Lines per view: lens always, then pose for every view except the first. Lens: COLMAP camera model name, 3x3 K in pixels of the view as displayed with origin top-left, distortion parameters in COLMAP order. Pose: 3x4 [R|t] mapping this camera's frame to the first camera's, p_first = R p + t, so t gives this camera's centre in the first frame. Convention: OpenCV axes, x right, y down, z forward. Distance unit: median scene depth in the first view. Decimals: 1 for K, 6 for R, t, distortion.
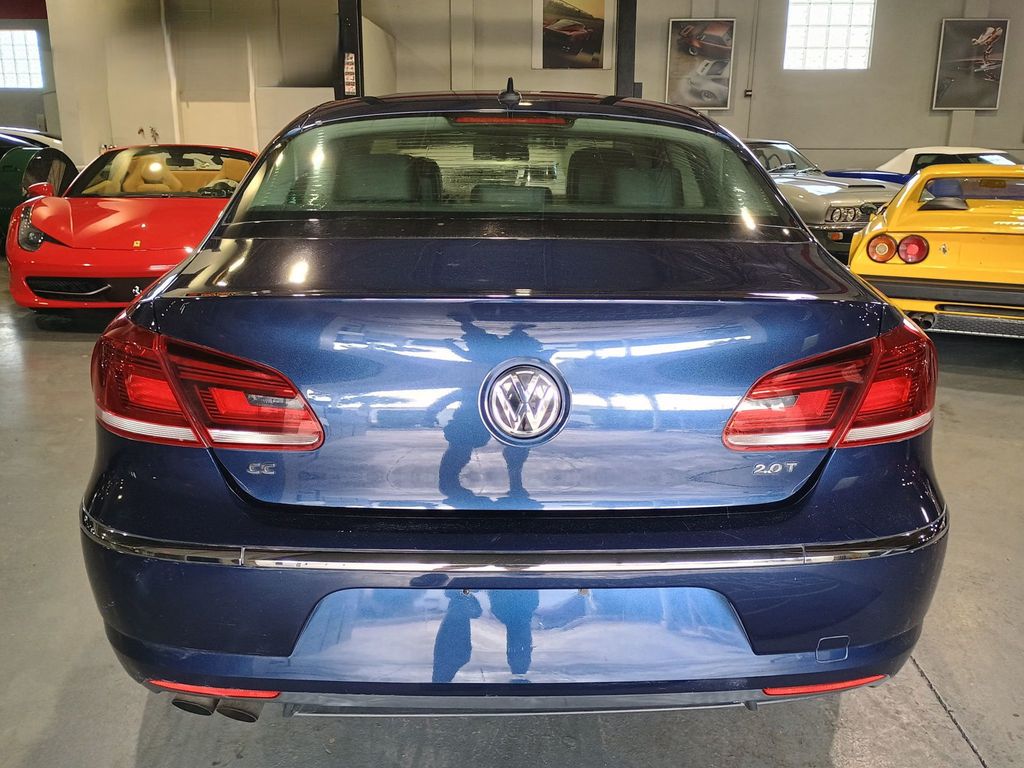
lens RADIAL K [[868.1, 0, 506.4], [0, 868.1, 384.1], [0, 0, 1]] dist [0.042367, -0.044022]
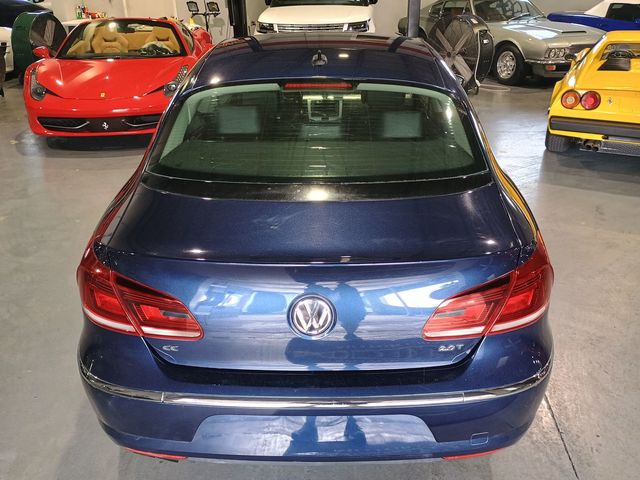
lens RADIAL K [[542.6, 0, 323.7], [0, 542.6, 235.4], [0, 0, 1]] dist [0.042367, -0.044022]
pose [[0.999252, -0.002607, -0.038586, 0.033324], [0.009487, 0.983765, 0.179209, -0.128848], [0.037492, -0.179441, 0.983054, -0.031259]]
